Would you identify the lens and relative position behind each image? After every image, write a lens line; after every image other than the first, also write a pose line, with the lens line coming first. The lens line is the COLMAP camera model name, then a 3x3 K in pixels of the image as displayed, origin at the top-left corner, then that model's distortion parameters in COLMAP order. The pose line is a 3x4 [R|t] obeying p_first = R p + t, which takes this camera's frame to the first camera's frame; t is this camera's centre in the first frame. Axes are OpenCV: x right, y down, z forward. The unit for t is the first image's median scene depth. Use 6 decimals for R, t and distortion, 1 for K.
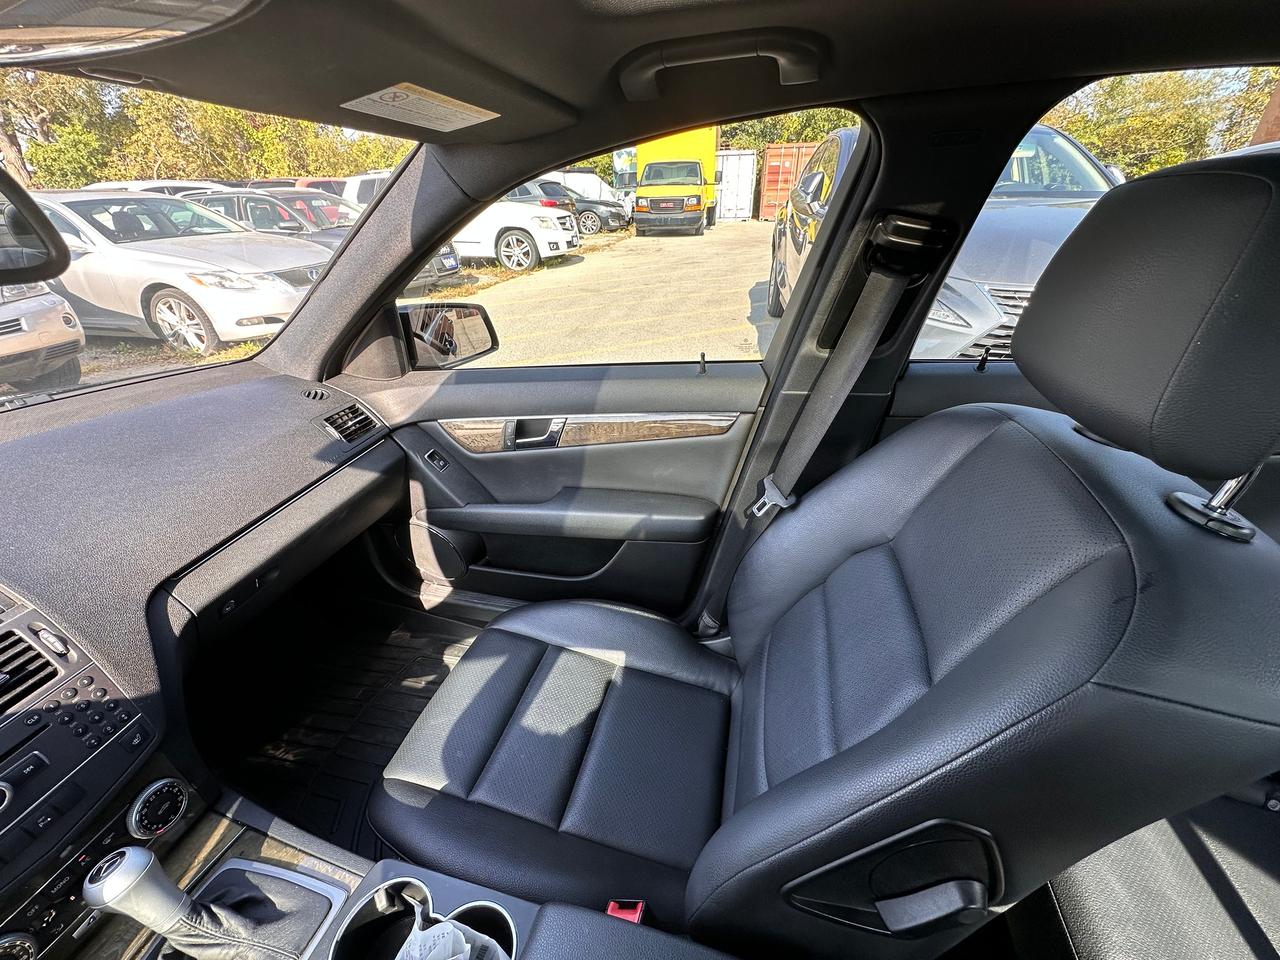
lens RADIAL K [[513.1, 0, 634.8], [0, 513.1, 476.0], [0, 0, 1]] dist [-0.005587, 0.000363]
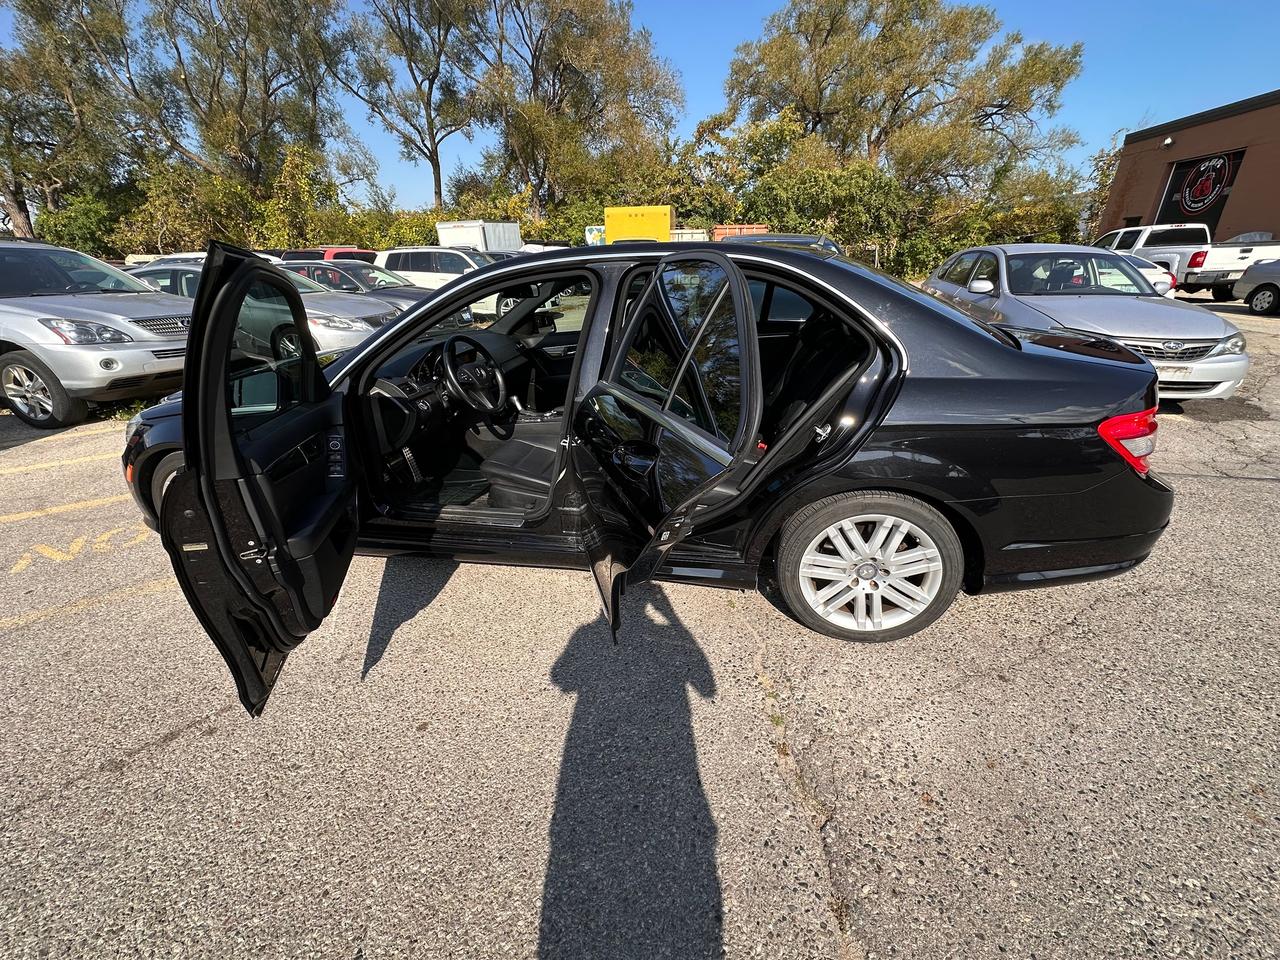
lens RADIAL K [[513.1, 0, 636.0], [0, 513.1, 482.0], [0, 0, 1]] dist [-0.005587, 0.000363]
pose [[0.998334, -0.011379, 0.056569, 0.003232], [0.016716, 0.995359, -0.094774, 0.226785], [-0.055228, 0.095561, 0.993890, -0.469675]]
